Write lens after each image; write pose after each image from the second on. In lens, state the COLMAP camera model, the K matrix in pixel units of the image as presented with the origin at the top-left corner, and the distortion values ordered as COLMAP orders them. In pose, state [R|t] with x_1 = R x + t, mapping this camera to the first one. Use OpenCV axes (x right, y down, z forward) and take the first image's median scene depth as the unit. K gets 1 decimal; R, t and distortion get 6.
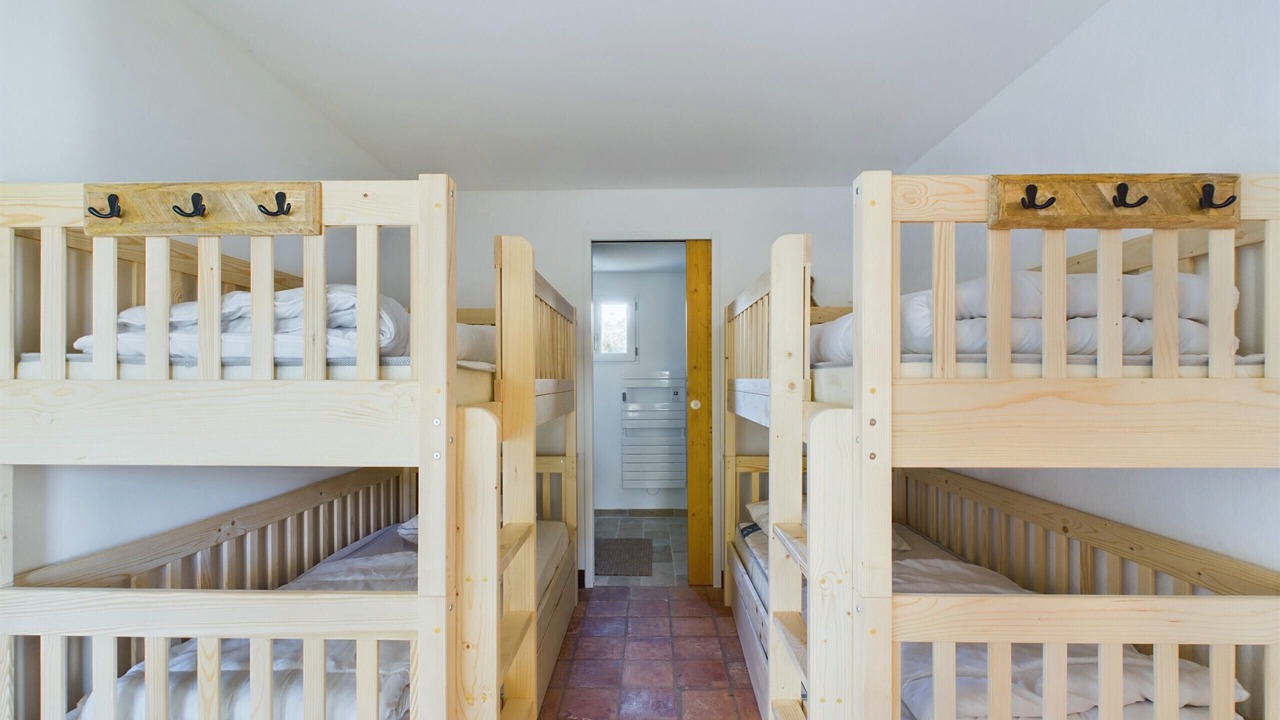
lens RADIAL K [[565.9, 0, 639.2], [0, 565.9, 370.6], [0, 0, 1]] dist [0.002046, -0.000243]
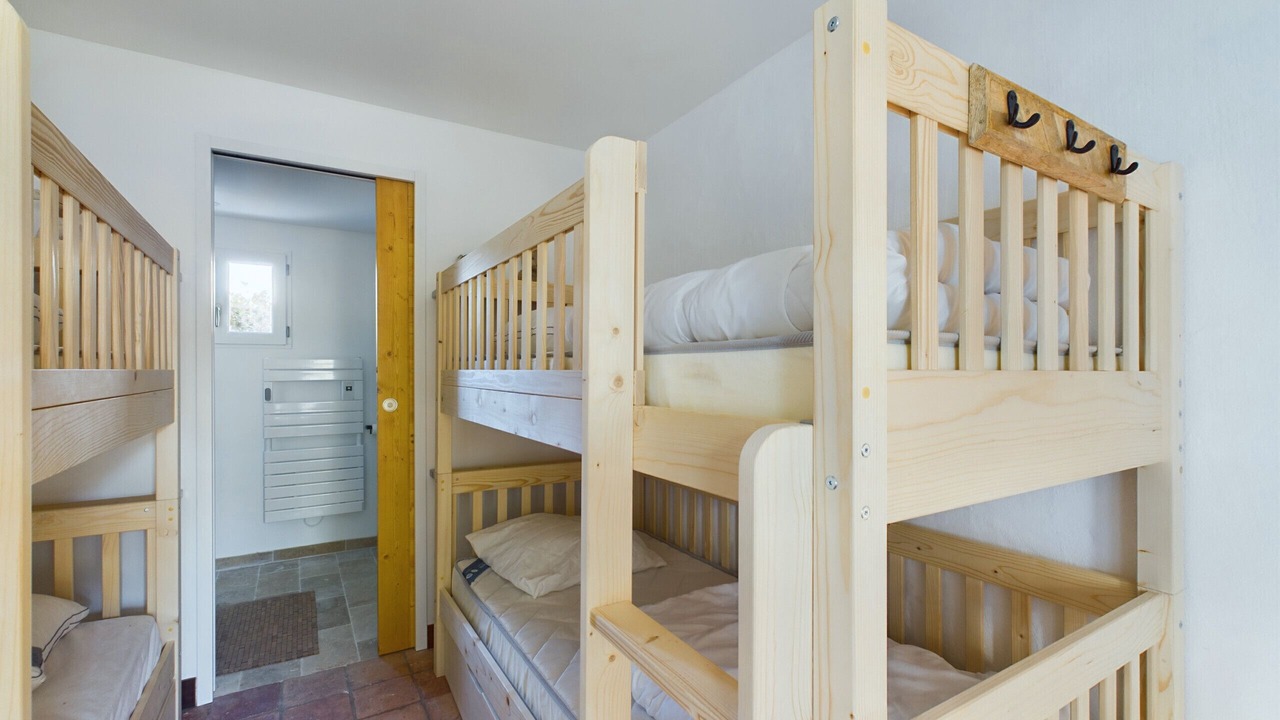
lens RADIAL K [[565.9, 0, 644.7], [0, 565.9, 368.2], [0, 0, 1]] dist [0.002046, -0.000243]
pose [[0.841402, 0.005202, 0.540385, -0.019971], [-0.011269, 0.999905, 0.007920, 0.003391], [-0.540292, -0.012753, 0.841381, 0.218784]]
